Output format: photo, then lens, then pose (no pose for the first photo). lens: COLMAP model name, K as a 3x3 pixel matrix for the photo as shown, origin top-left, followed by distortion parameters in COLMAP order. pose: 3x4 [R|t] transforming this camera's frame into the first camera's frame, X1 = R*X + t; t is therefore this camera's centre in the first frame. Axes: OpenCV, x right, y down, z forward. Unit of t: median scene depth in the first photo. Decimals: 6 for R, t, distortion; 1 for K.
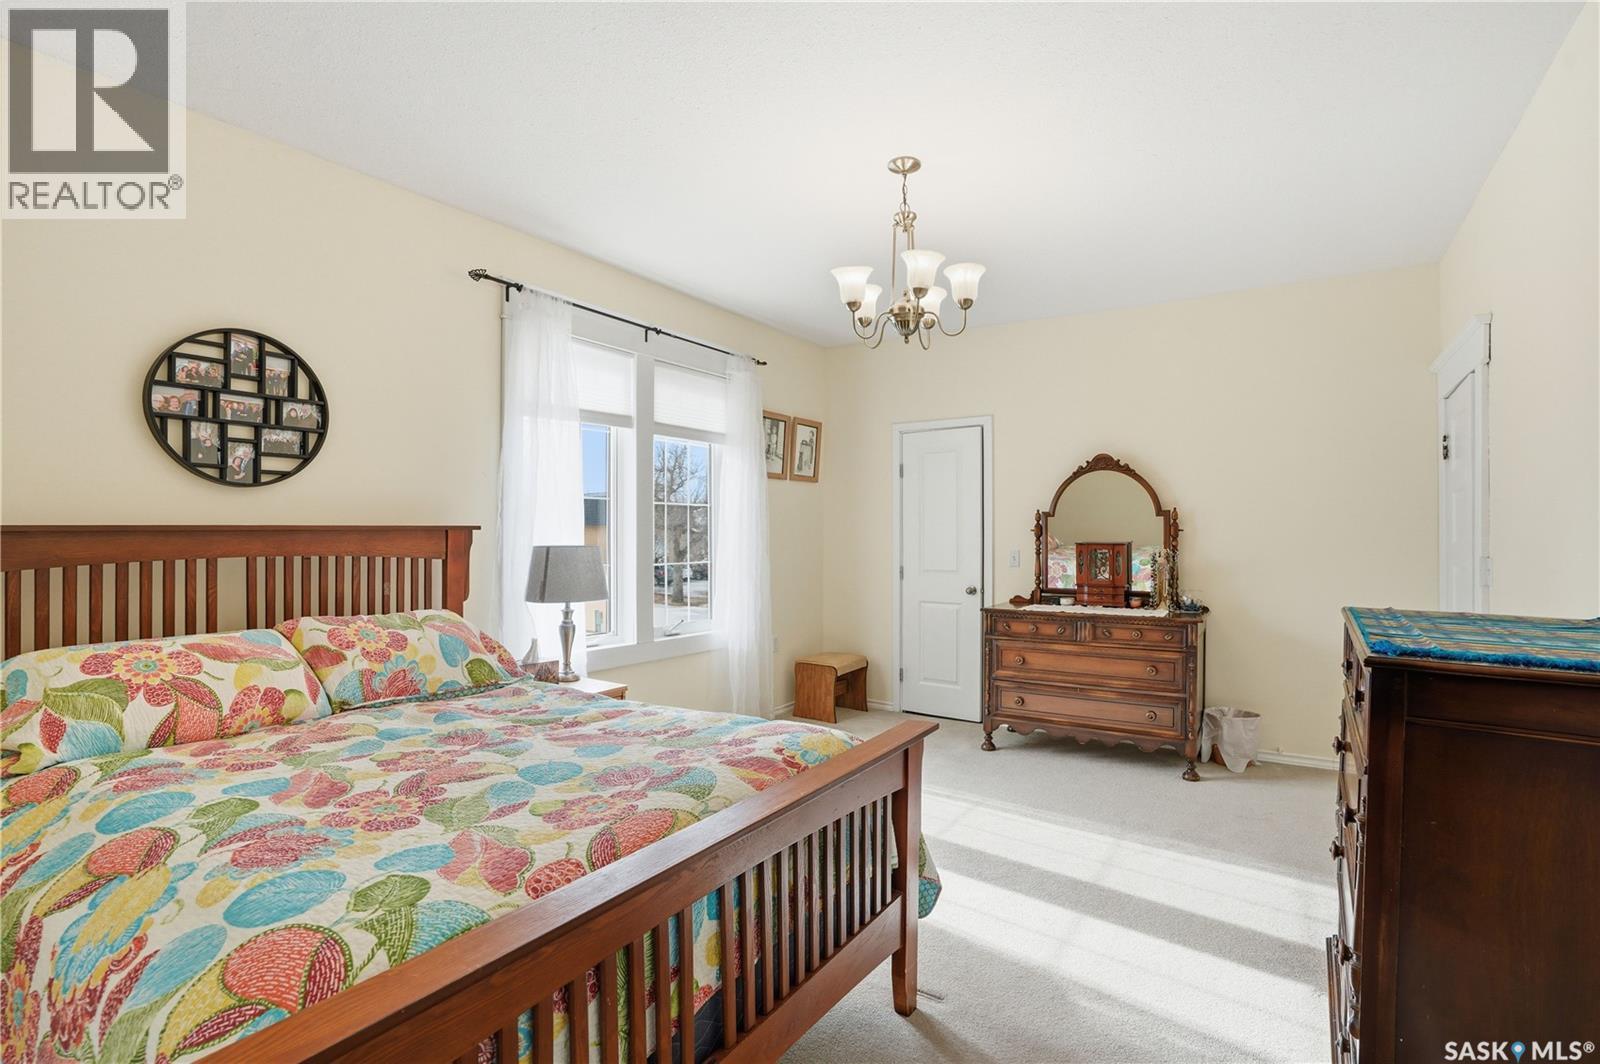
lens RADIAL K [[745.5, 0, 804.7], [0, 745.5, 525.7], [0, 0, 1]] dist [-0.065498, 0.027951]
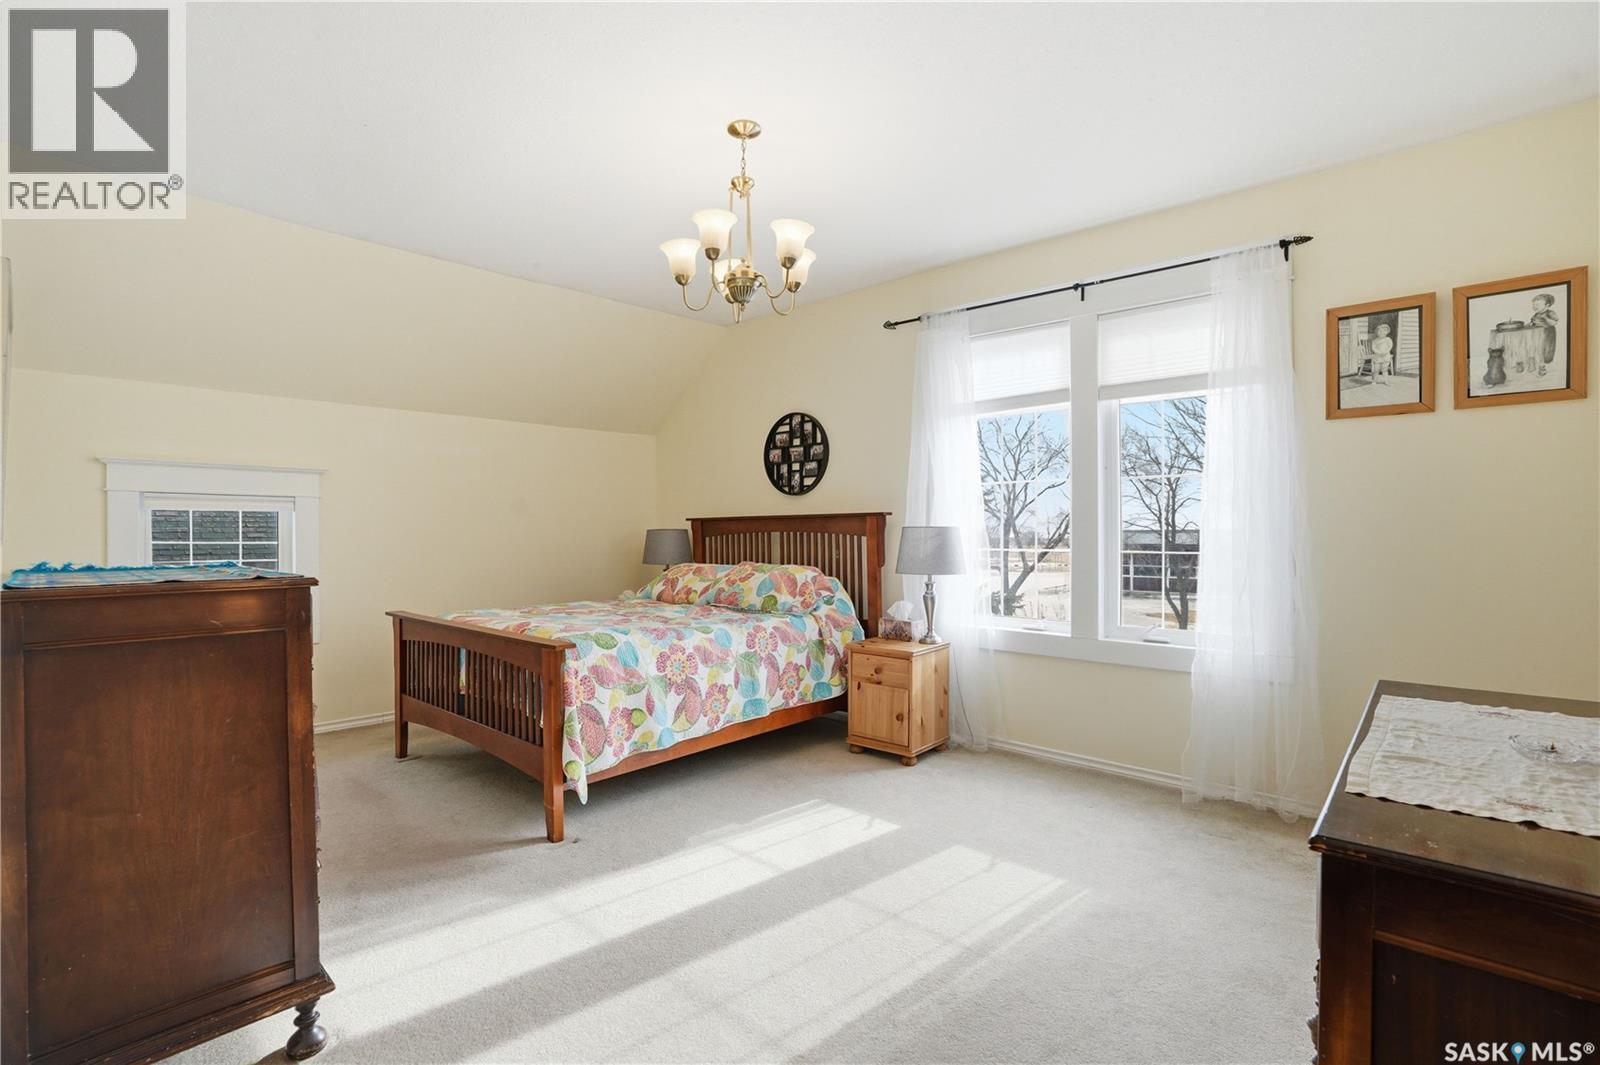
lens RADIAL K [[745.5, 0, 804.7], [0, 745.5, 526.2], [0, 0, 1]] dist [-0.065498, 0.027951]
pose [[-0.128419, -0.022734, -0.991459, 1.091554], [-0.000636, 0.999739, -0.022841, 0.067876], [0.991720, -0.002302, -0.128400, 1.218384]]
